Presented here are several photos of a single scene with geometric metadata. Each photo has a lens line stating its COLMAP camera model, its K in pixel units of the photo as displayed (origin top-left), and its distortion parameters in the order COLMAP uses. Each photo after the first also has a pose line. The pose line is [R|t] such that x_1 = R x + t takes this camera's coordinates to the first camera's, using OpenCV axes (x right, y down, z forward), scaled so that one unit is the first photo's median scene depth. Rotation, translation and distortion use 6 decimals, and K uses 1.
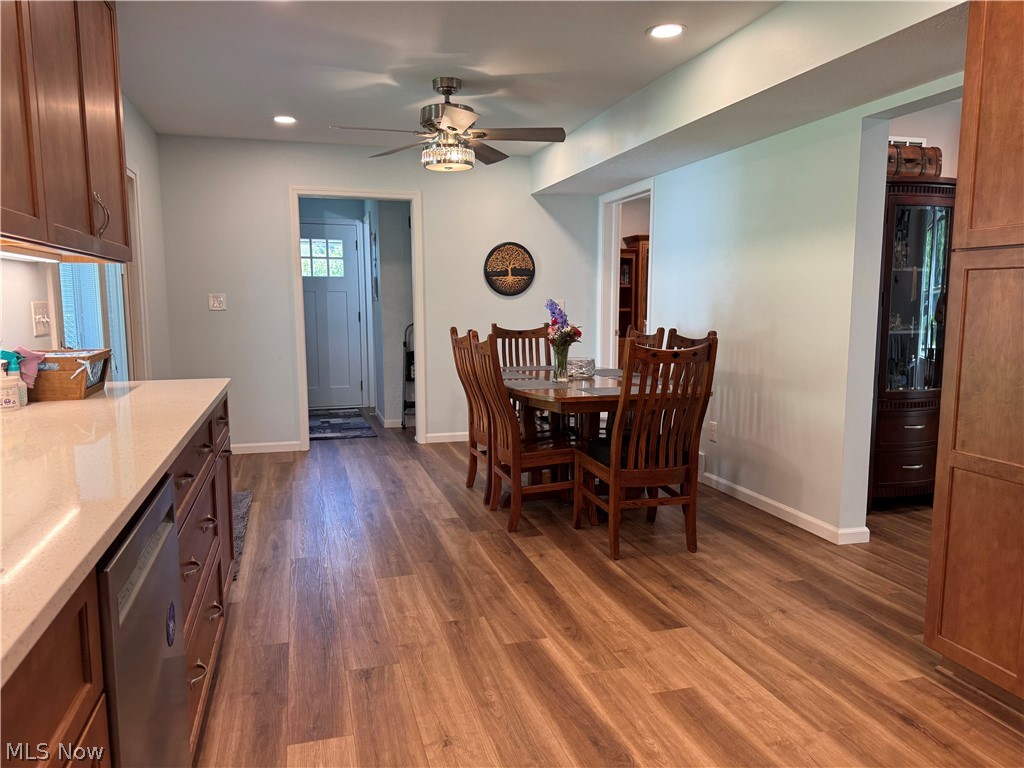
lens RADIAL K [[731.5, 0, 511.4], [0, 731.5, 387.0], [0, 0, 1]] dist [-0.000685, -0.001993]
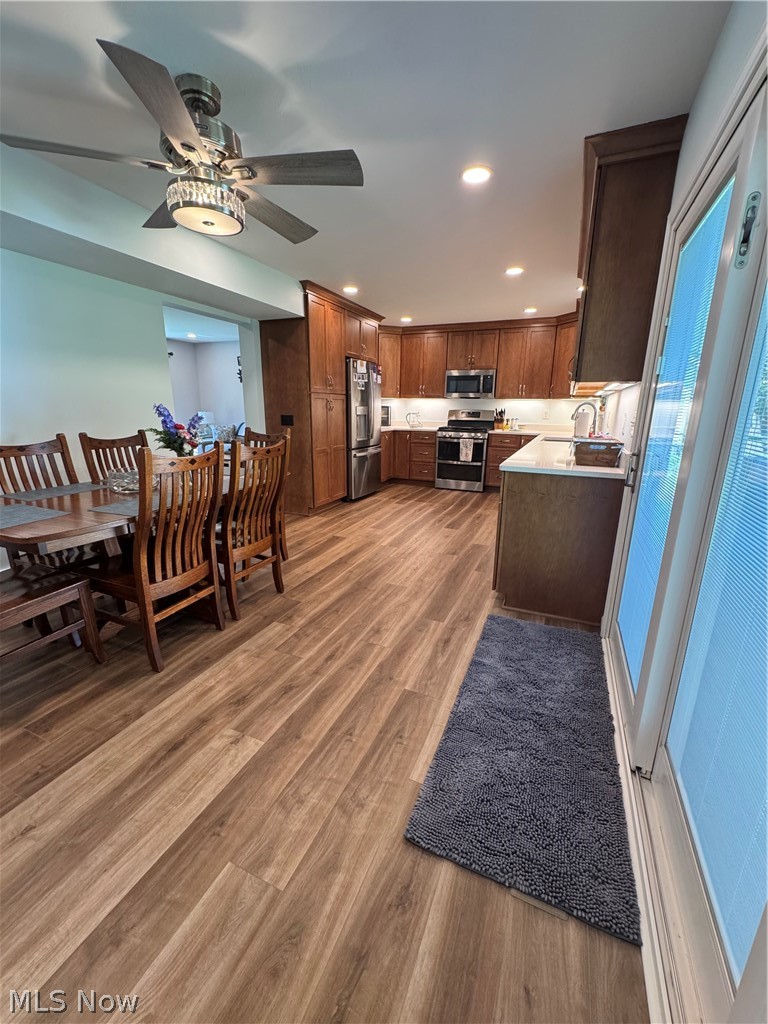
lens RADIAL K [[409.0, 0, 387.9], [0, 409.0, 509.3], [0, 0, 1]] dist [-0.002494, 0.000477]
pose [[-0.767989, -0.169835, 0.617534, -0.893304], [0.063169, 0.939412, 0.336918, -0.270030], [-0.637340, 0.297759, -0.710730, 2.133610]]
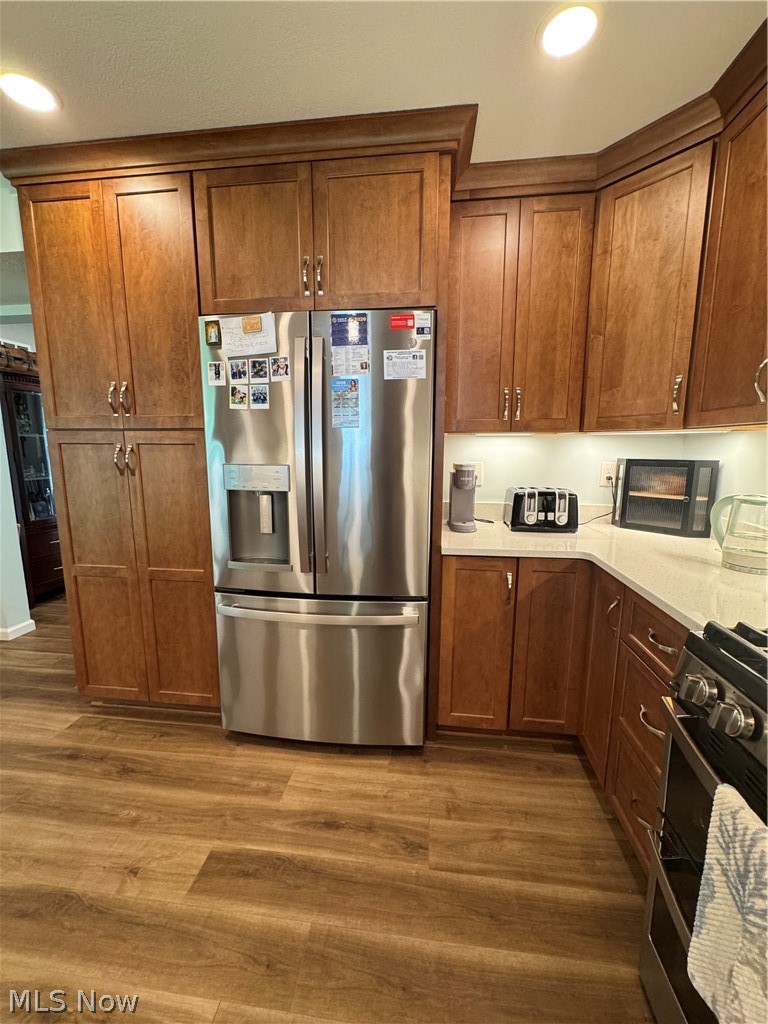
lens RADIAL K [[409.0, 0, 380.3], [0, 409.0, 510.2], [0, 0, 1]] dist [-0.002494, 0.000477]
pose [[0.401003, -0.143000, 0.904847, 0.109395], [0.111228, 0.988034, 0.106853, -0.040330], [-0.909299, 0.057796, 0.412111, 0.074790]]
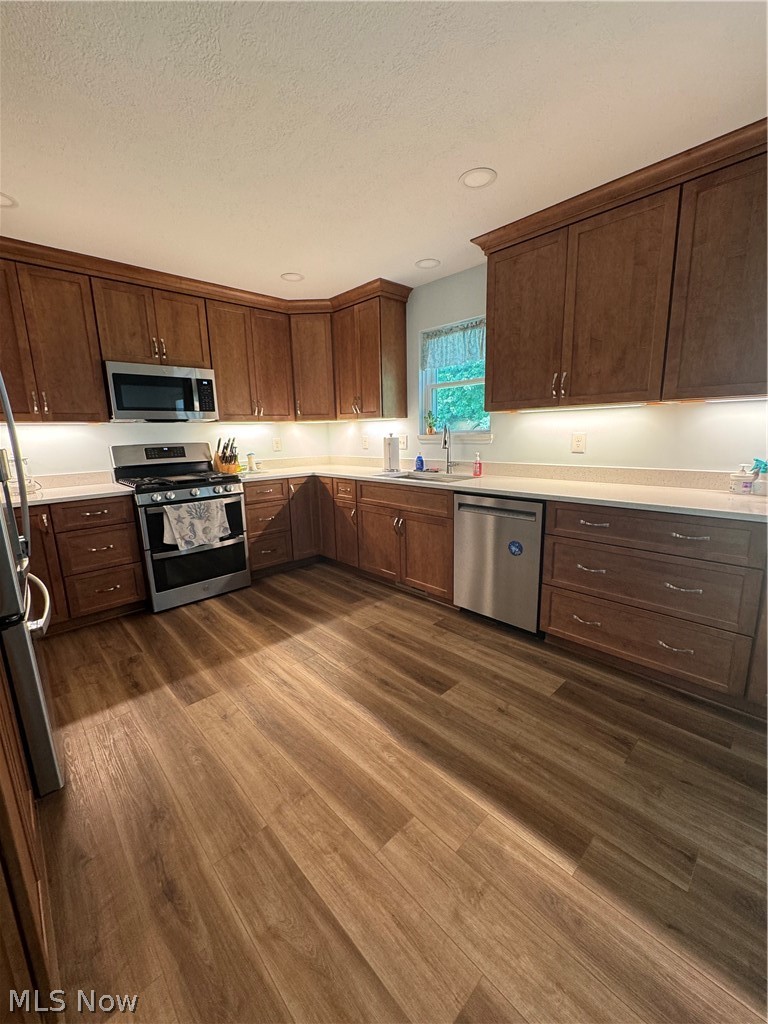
lens RADIAL K [[409.0, 0, 379.1], [0, 409.0, 514.9], [0, 0, 1]] dist [-0.002494, 0.000477]
pose [[-0.896323, 0.112744, -0.428830, 0.415010], [-0.028815, 0.950278, 0.310067, -0.169903], [0.442465, 0.290277, -0.848507, 1.272699]]
